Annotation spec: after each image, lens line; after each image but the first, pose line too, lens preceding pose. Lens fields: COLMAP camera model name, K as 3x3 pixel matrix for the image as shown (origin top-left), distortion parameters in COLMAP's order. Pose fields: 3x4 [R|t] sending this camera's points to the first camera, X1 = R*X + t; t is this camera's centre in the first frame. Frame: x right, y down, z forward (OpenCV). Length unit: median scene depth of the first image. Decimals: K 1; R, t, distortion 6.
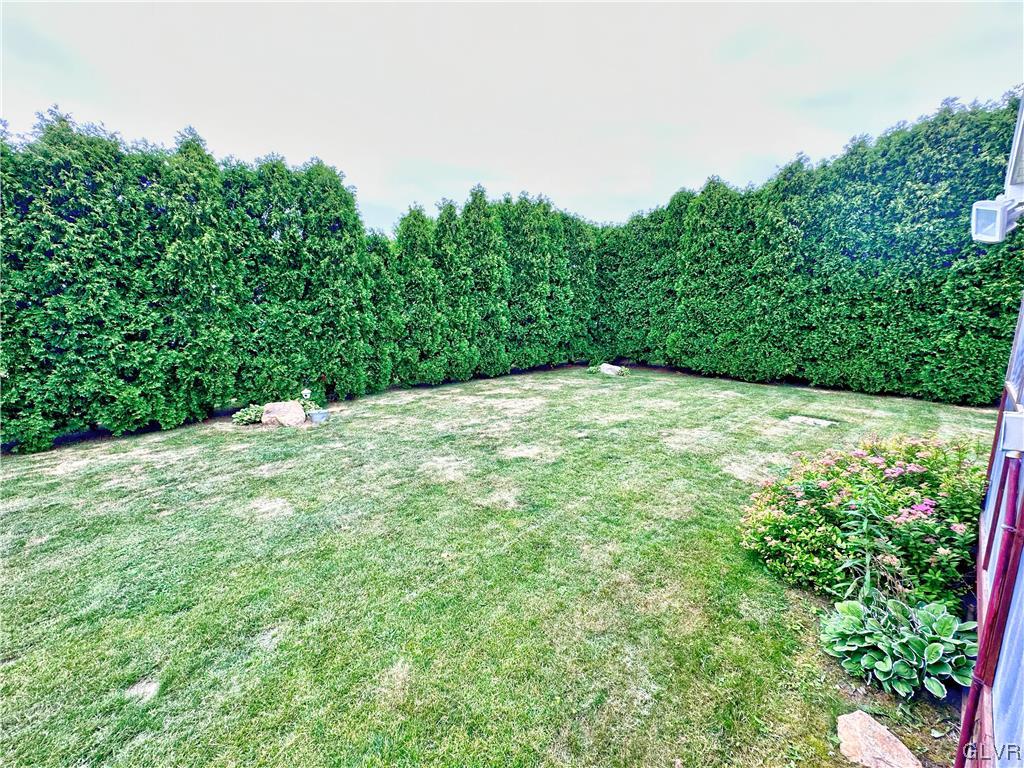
lens RADIAL K [[408.2, 0, 511.5], [0, 408.2, 384.7], [0, 0, 1]] dist [-0.000502, 0.000410]
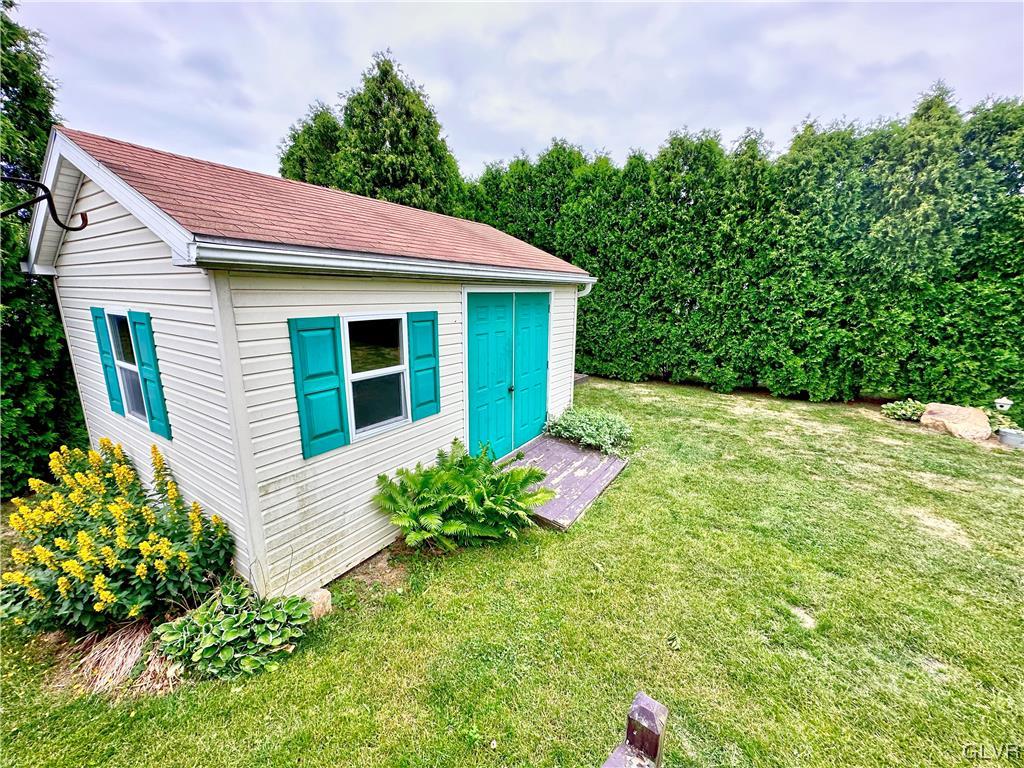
lens RADIAL K [[408.2, 0, 511.5], [0, 408.2, 384.7], [0, 0, 1]] dist [-0.000502, 0.000410]
pose [[0.266638, 0.222406, -0.937785, -0.061730], [-0.176467, 0.967828, 0.179357, 0.014525], [0.947504, 0.117664, 0.297307, -0.078780]]
